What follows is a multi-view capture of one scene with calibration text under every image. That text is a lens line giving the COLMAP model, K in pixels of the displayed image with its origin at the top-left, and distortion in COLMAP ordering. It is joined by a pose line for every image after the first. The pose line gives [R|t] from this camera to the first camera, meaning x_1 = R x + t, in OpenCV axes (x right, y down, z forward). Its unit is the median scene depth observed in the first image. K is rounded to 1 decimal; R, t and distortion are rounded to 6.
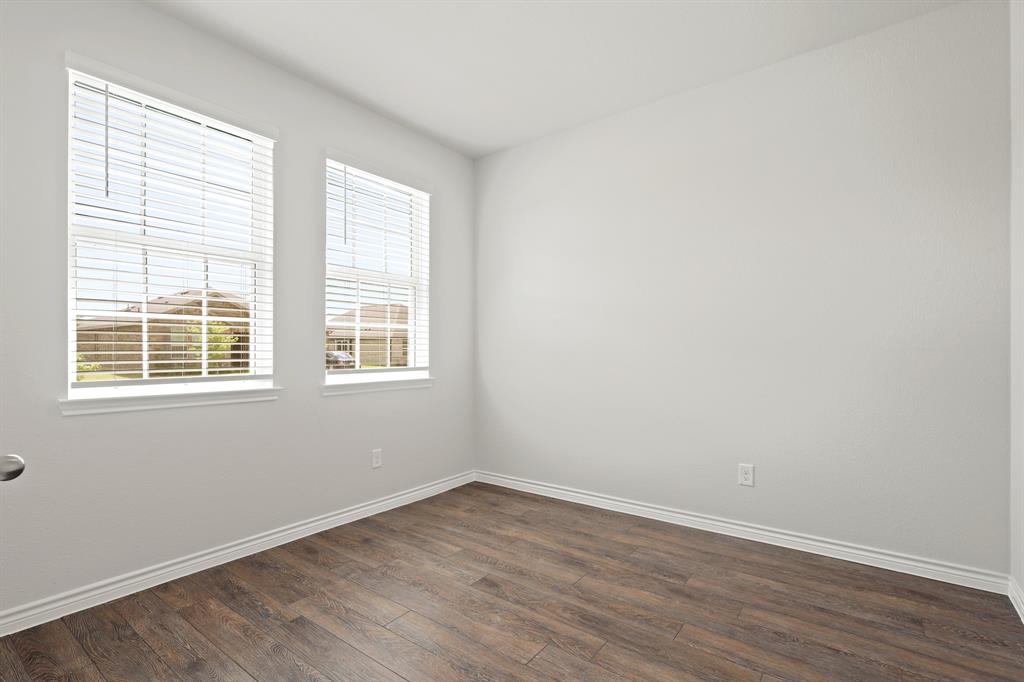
lens RADIAL K [[476.5, 0, 514.4], [0, 476.5, 344.7], [0, 0, 1]] dist [-0.000179, 0.001849]
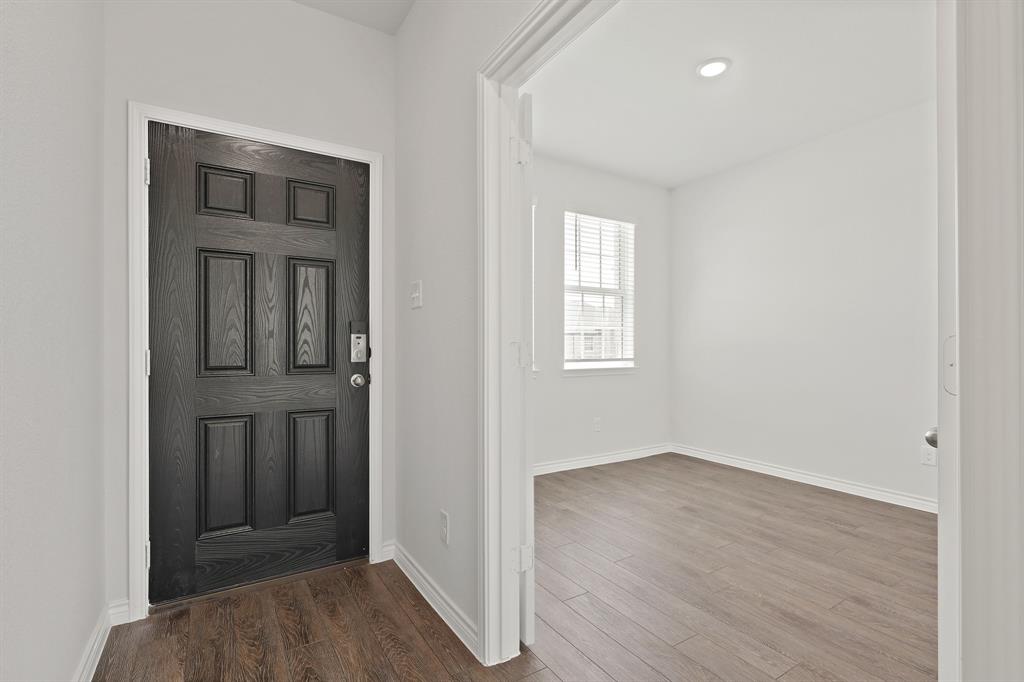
lens RADIAL K [[476.5, 0, 506.1], [0, 476.5, 342.3], [0, 0, 1]] dist [-0.000179, 0.001849]
pose [[0.926639, -0.000105, -0.375953, -0.022325], [0.002501, 0.999980, 0.005885, -0.007869], [0.375945, -0.006394, 0.926620, -0.467142]]
